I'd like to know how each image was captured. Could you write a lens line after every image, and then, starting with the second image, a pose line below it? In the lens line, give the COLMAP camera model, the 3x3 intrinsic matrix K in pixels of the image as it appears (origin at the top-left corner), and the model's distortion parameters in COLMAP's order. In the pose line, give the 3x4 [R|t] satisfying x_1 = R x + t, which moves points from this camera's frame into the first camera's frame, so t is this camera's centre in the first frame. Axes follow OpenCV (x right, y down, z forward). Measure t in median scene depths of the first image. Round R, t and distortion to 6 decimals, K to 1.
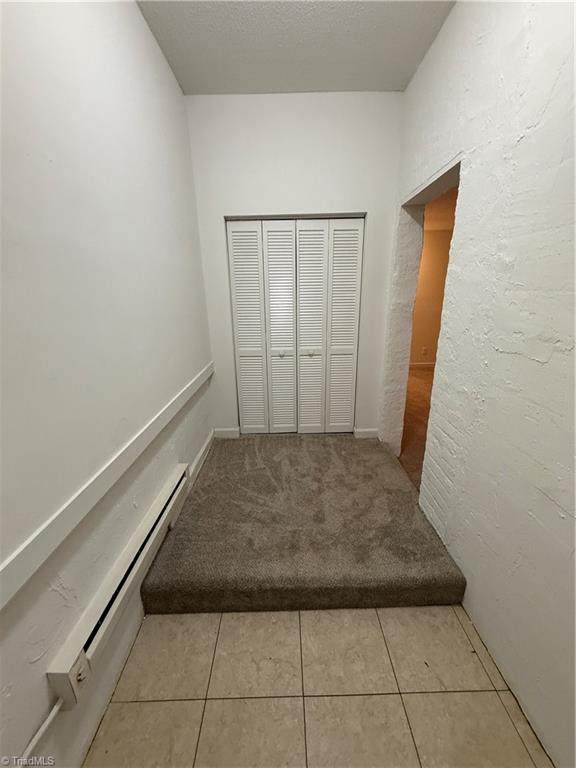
lens RADIAL K [[308.2, 0, 288.0], [0, 308.2, 385.5], [0, 0, 1]] dist [0.001273, 0.000070]
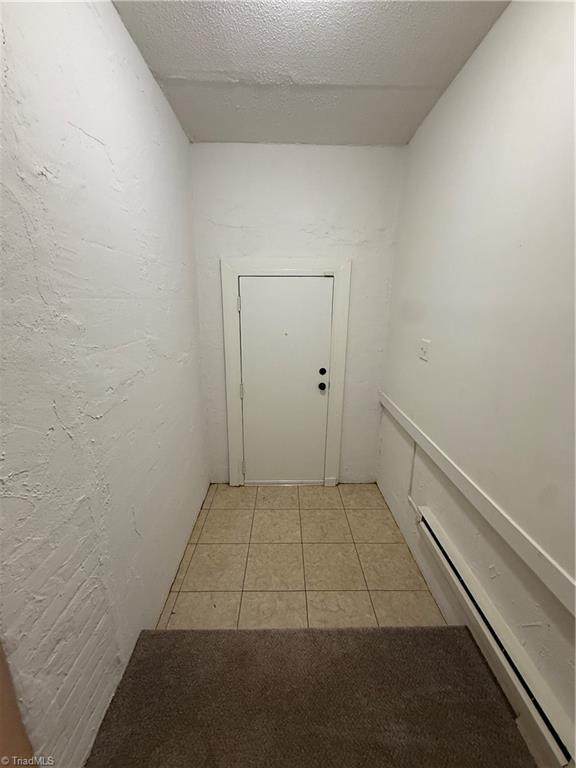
lens RADIAL K [[308.2, 0, 288.0], [0, 308.2, 382.1], [0, 0, 1]] dist [0.001273, 0.000070]
pose [[-0.999959, 0.002572, 0.008626, 0.125822], [0.006803, 0.843510, 0.537070, -0.725590], [-0.005895, 0.537107, -0.843493, 1.810136]]
